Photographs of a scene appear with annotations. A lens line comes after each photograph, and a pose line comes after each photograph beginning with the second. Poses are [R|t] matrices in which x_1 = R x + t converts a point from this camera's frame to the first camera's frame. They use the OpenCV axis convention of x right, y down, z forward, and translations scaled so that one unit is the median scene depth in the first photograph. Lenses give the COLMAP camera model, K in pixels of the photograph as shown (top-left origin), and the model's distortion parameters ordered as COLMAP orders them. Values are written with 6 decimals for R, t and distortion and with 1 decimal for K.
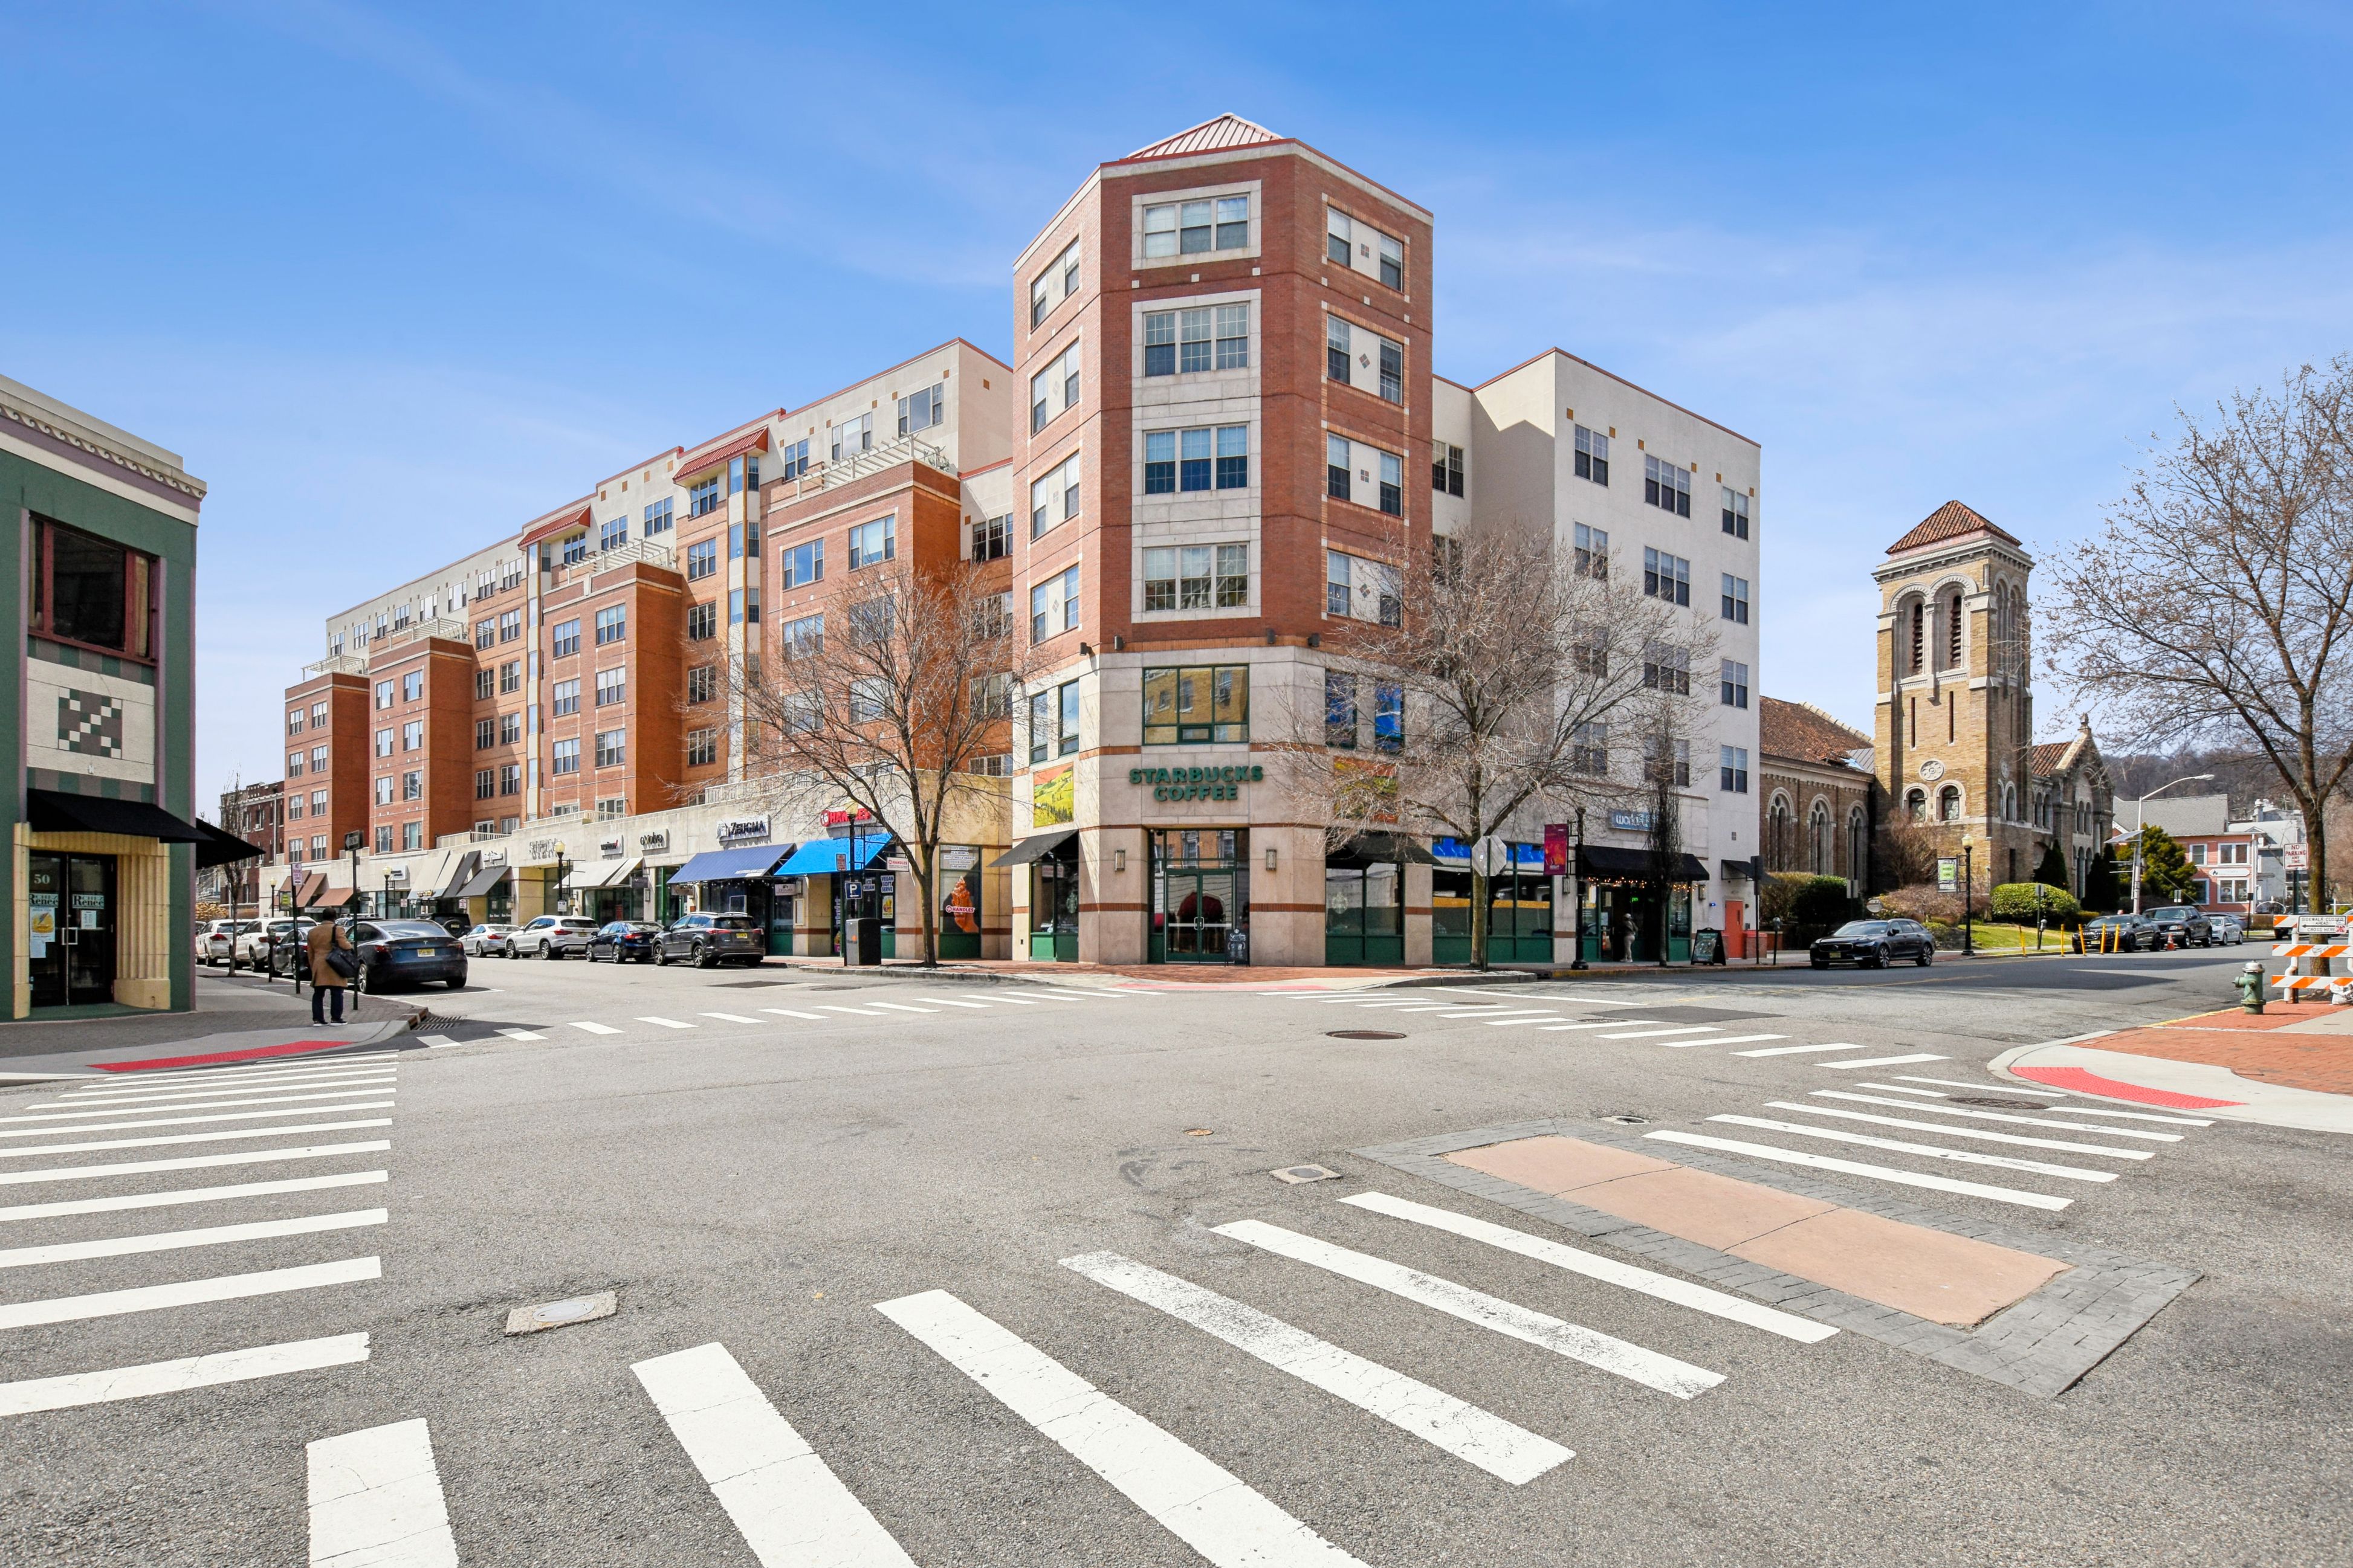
lens RADIAL K [[1062.3, 0, 1176.1], [0, 1062.3, 866.2], [0, 0, 1]] dist [0.012235, -0.000126]
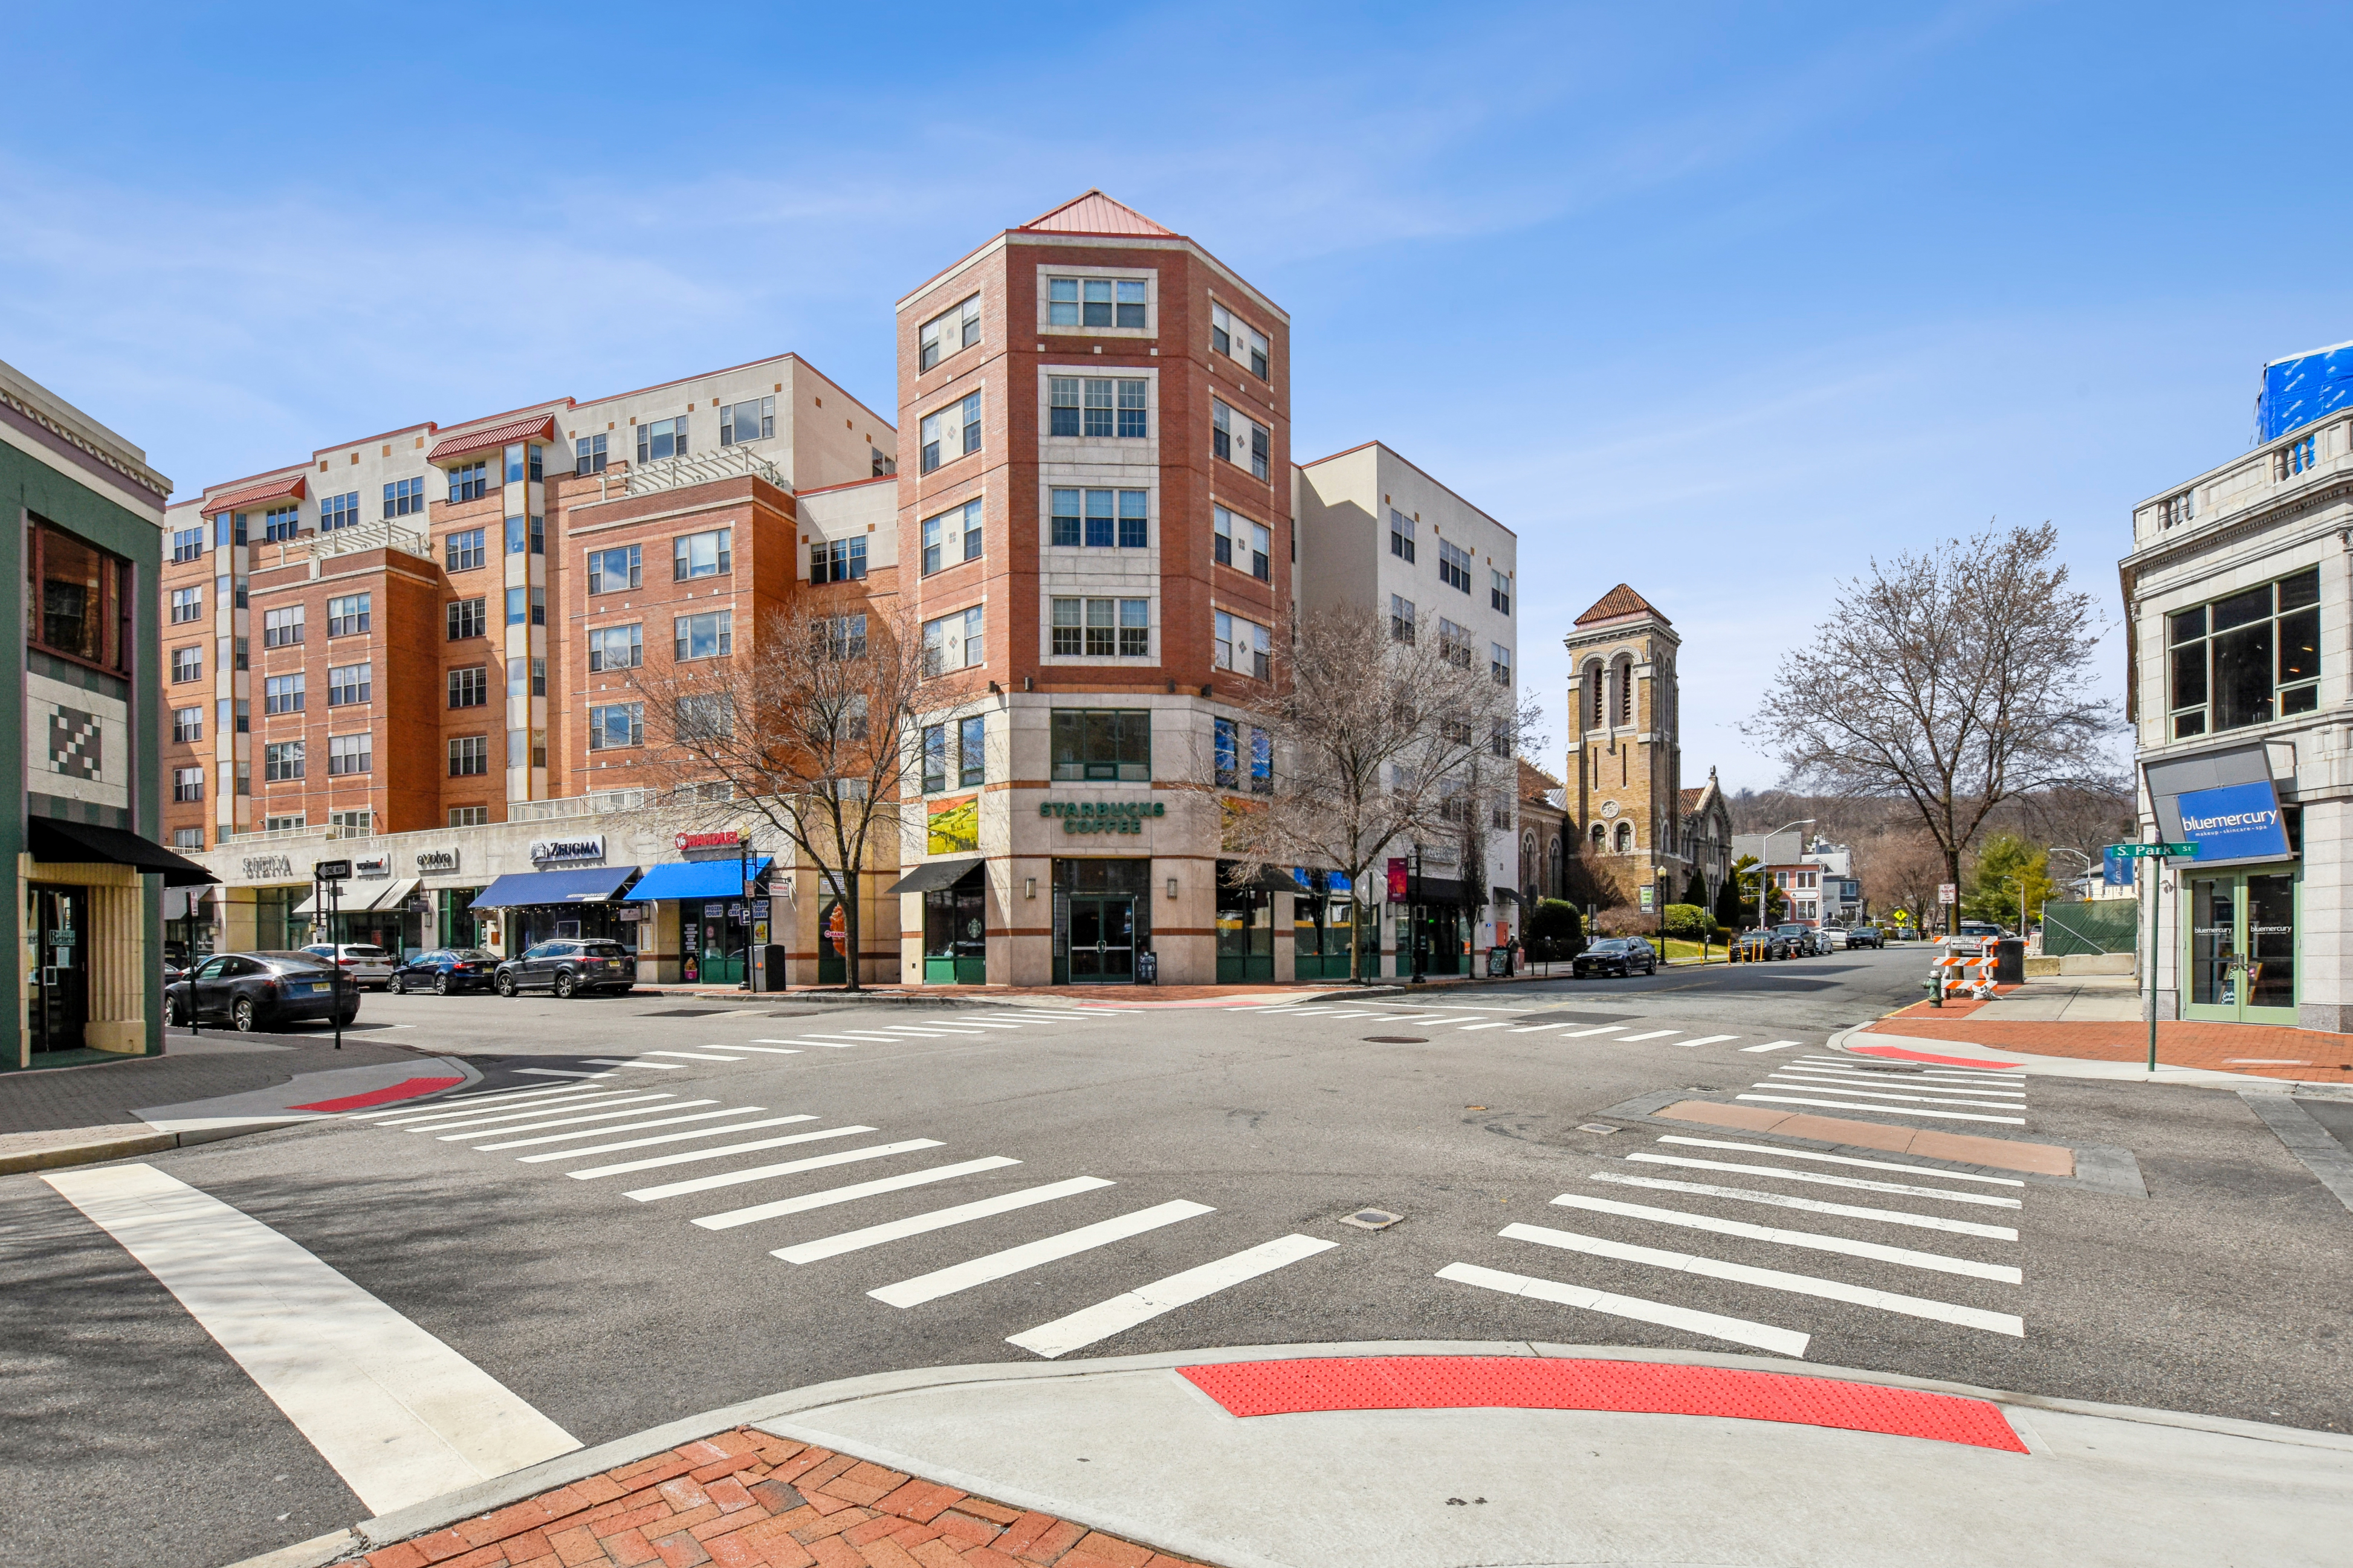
lens RADIAL K [[1051.2, 0, 1175.8], [0, 1051.2, 876.4], [0, 0, 1]] dist [0.014819, -0.000462]
pose [[0.968892, 0.006782, 0.247389, -0.157954], [-0.004715, 0.999949, -0.008949, -0.007734], [-0.247437, 0.007504, 0.968875, -0.050451]]
